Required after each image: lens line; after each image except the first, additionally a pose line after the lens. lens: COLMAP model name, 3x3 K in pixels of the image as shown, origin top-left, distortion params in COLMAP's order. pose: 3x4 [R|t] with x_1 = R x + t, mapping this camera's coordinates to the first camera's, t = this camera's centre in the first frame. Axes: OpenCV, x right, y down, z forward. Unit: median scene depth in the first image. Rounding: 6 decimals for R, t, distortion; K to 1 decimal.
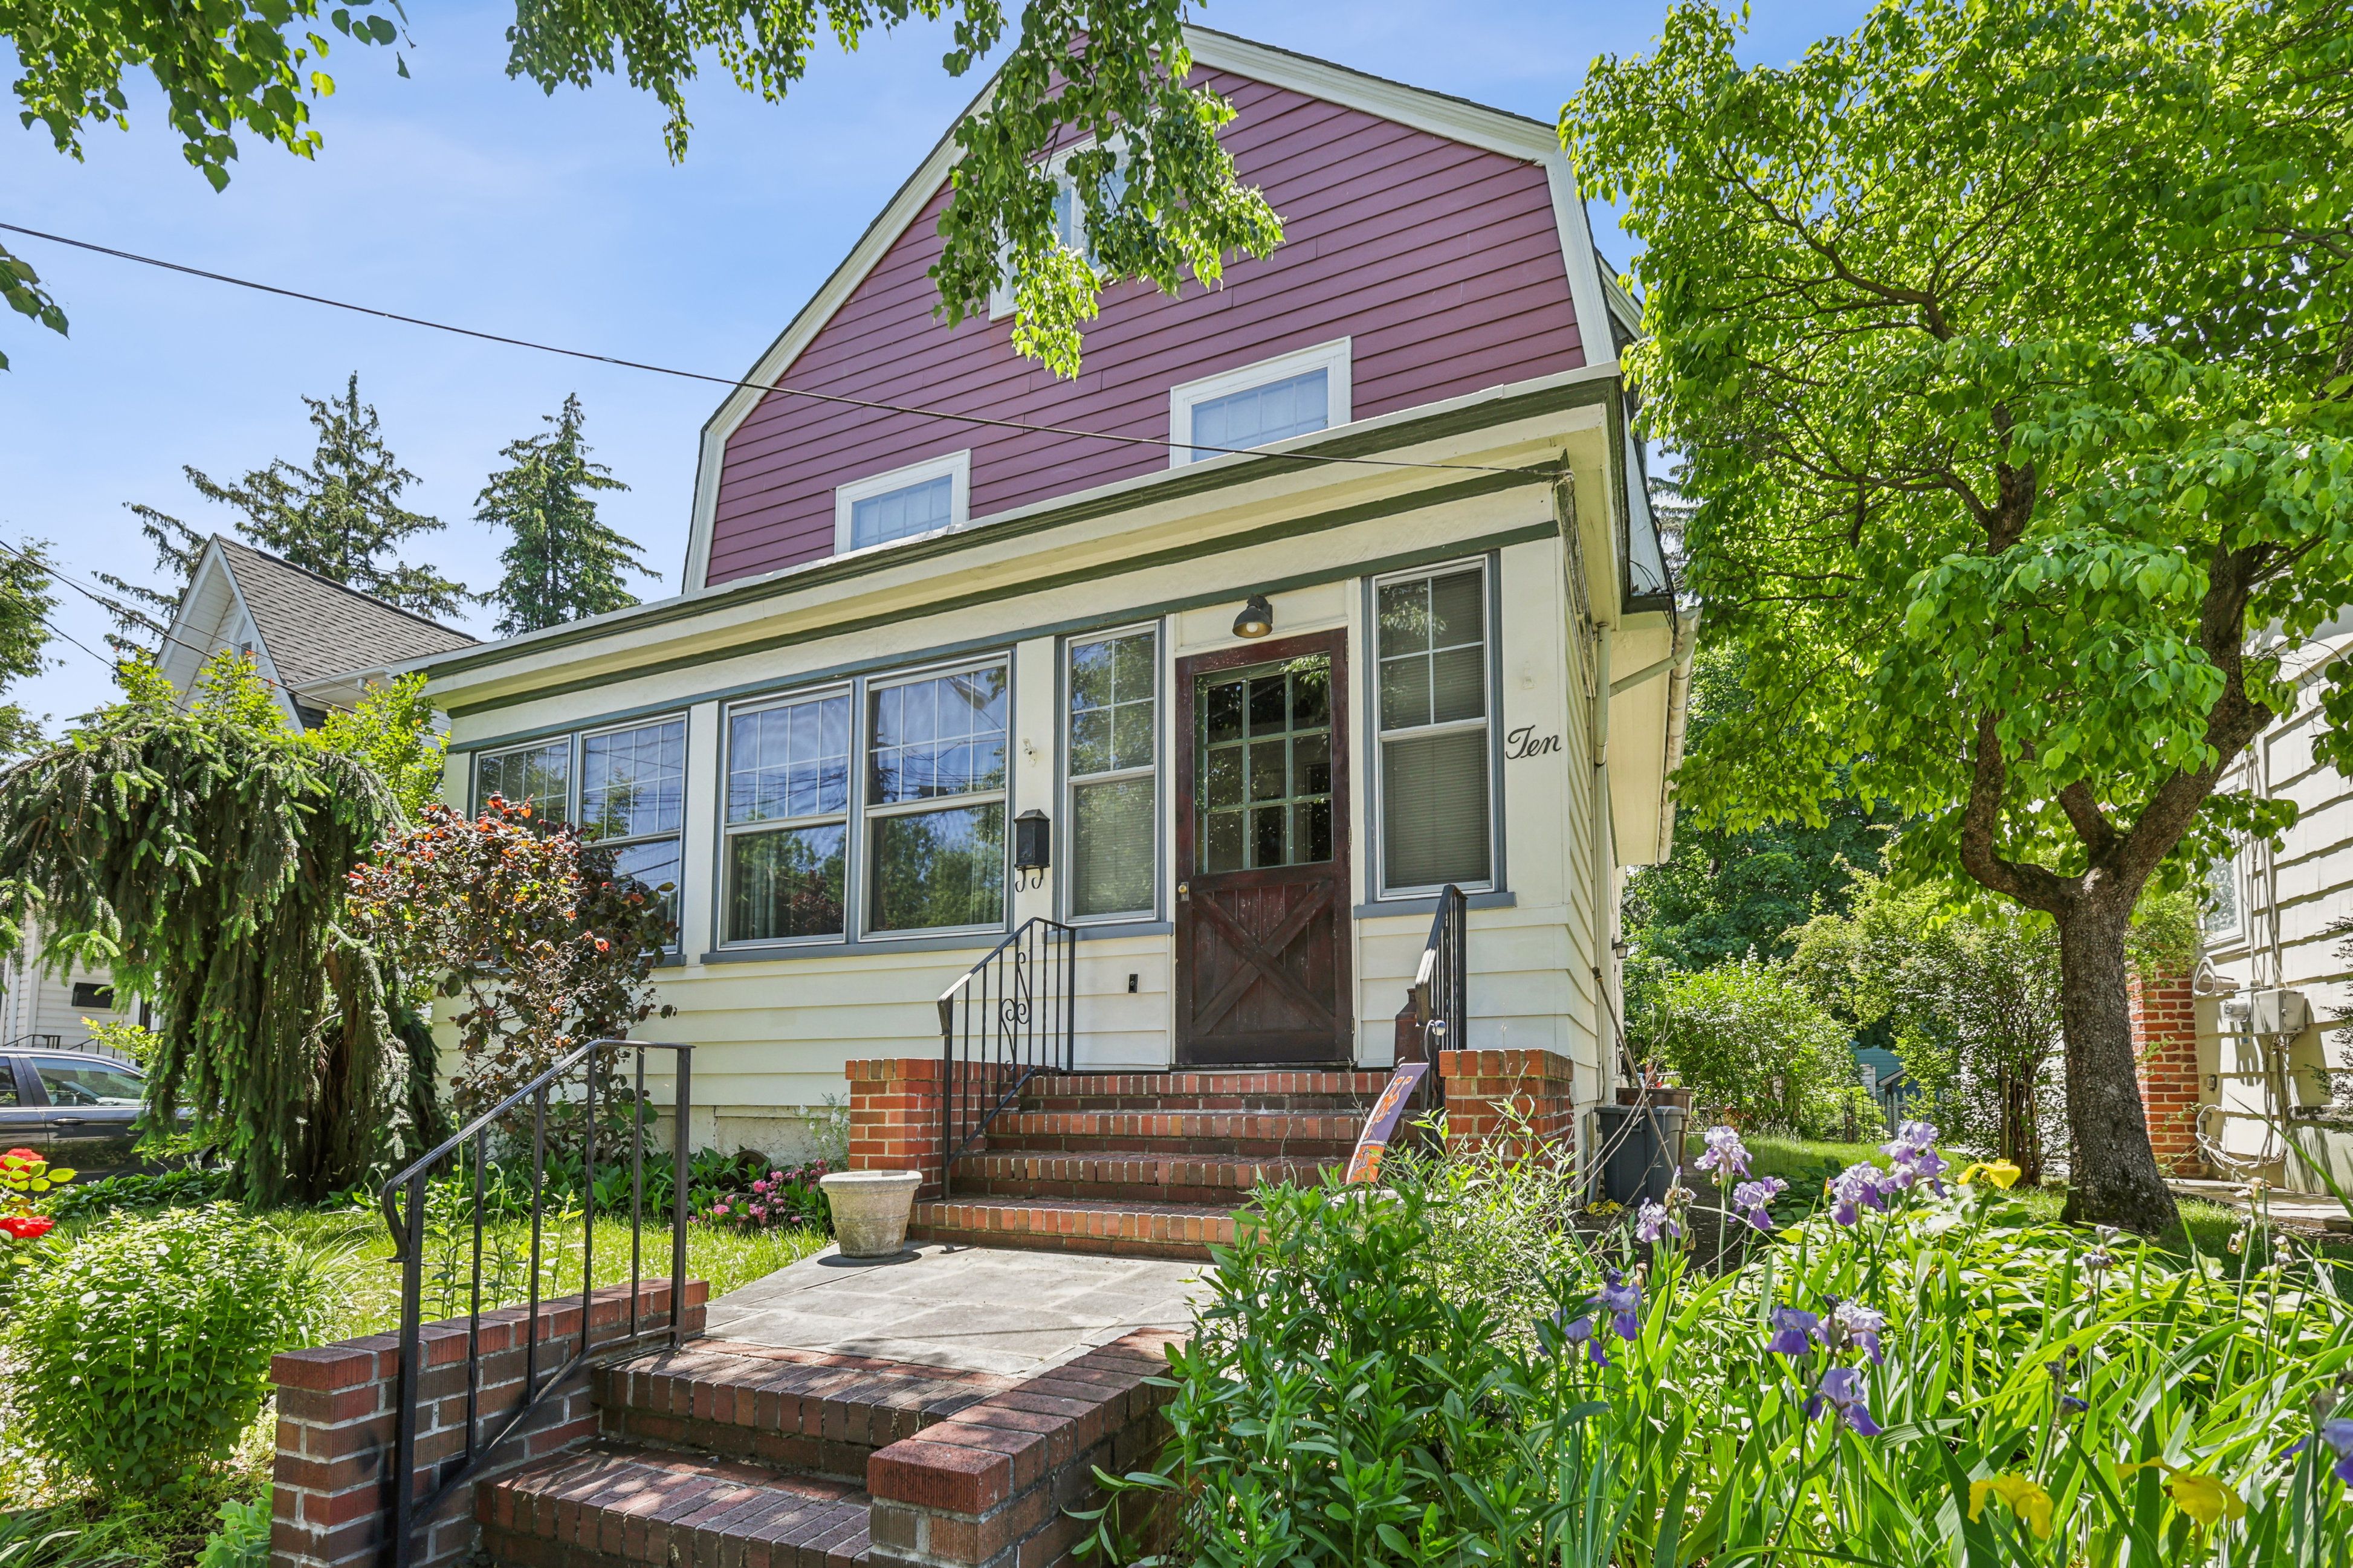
lens RADIAL K [[1132.6, 0, 1147.4], [0, 1132.6, 1008.1], [0, 0, 1]] dist [0.013507, 0.000576]
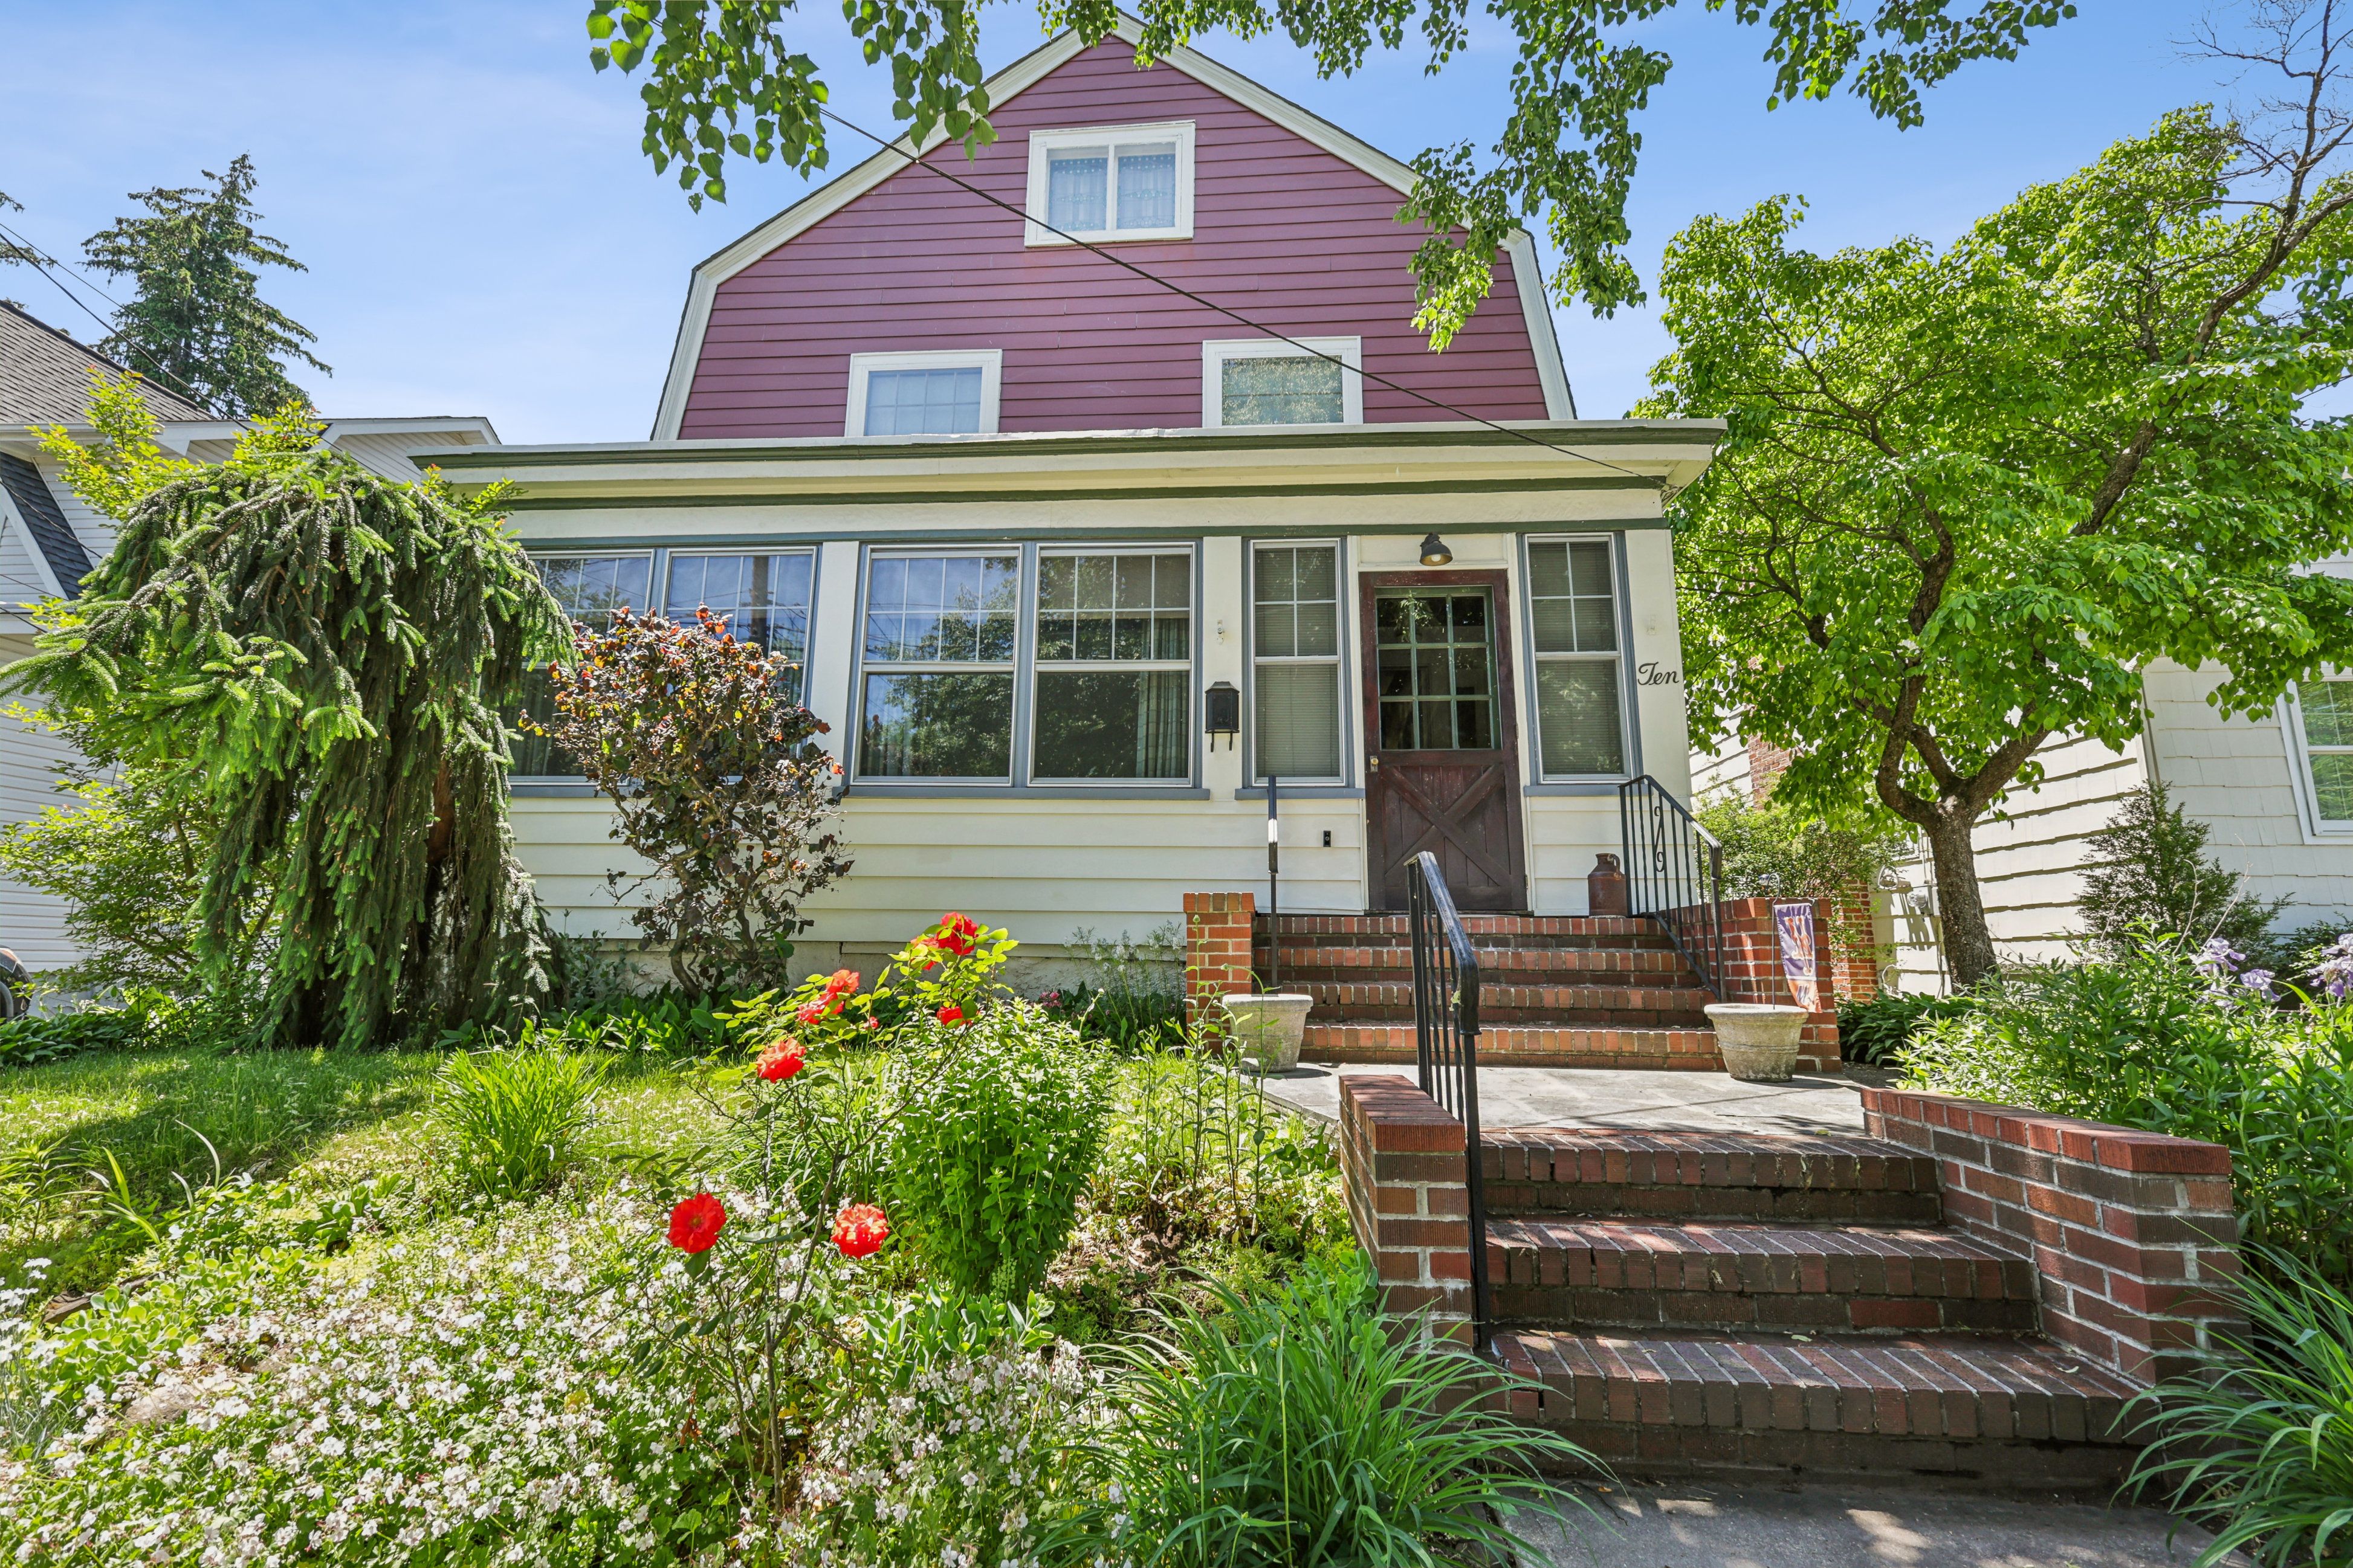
lens RADIAL K [[1049.4, 0, 1171.1], [0, 1049.4, 778.6], [0, 0, 1]] dist [0.015273, -0.000575]
pose [[0.933589, 0.076305, 0.350128, -0.512056], [-0.040710, 0.993325, -0.107929, 0.037370], [-0.356026, 0.086507, 0.930463, 0.047159]]
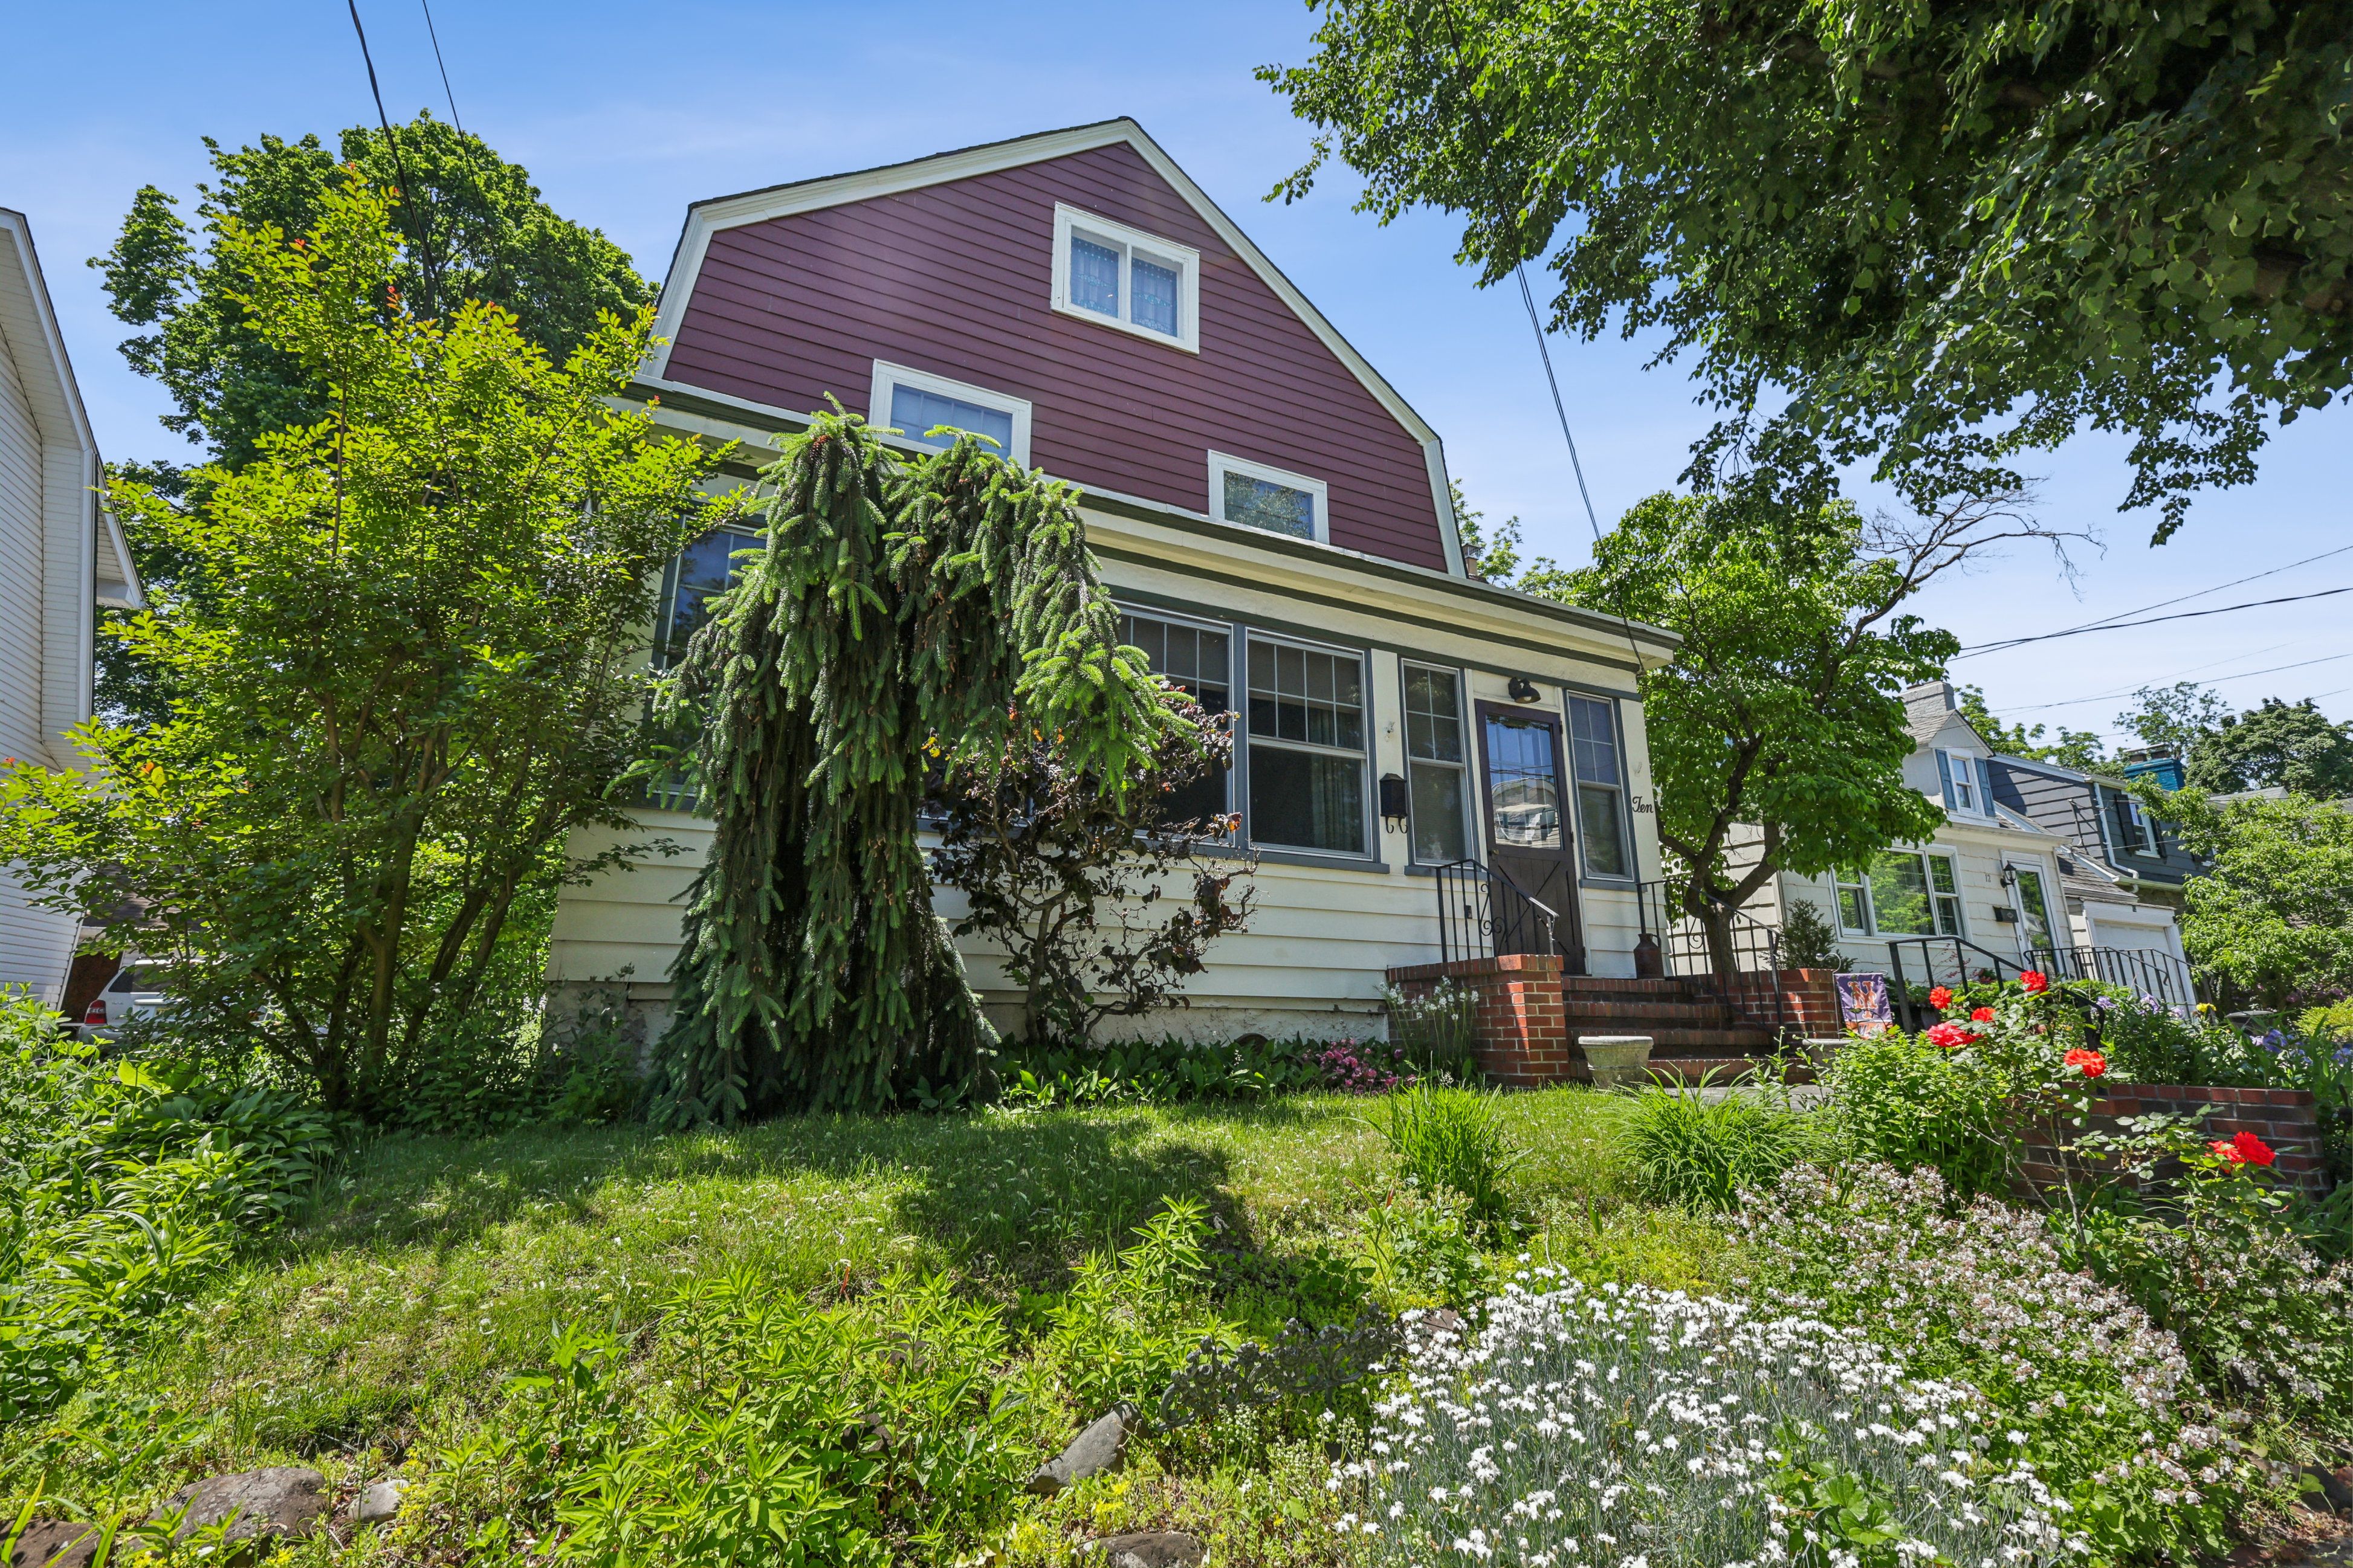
lens RADIAL K [[1049.4, 0, 1163.3], [0, 1049.4, 783.0], [0, 0, 1]] dist [0.015273, -0.000575]
pose [[0.621619, 0.183199, 0.761596, -1.223821], [-0.064334, 0.980922, -0.183448, 0.082532], [-0.780674, 0.065038, 0.621545, 0.438259]]
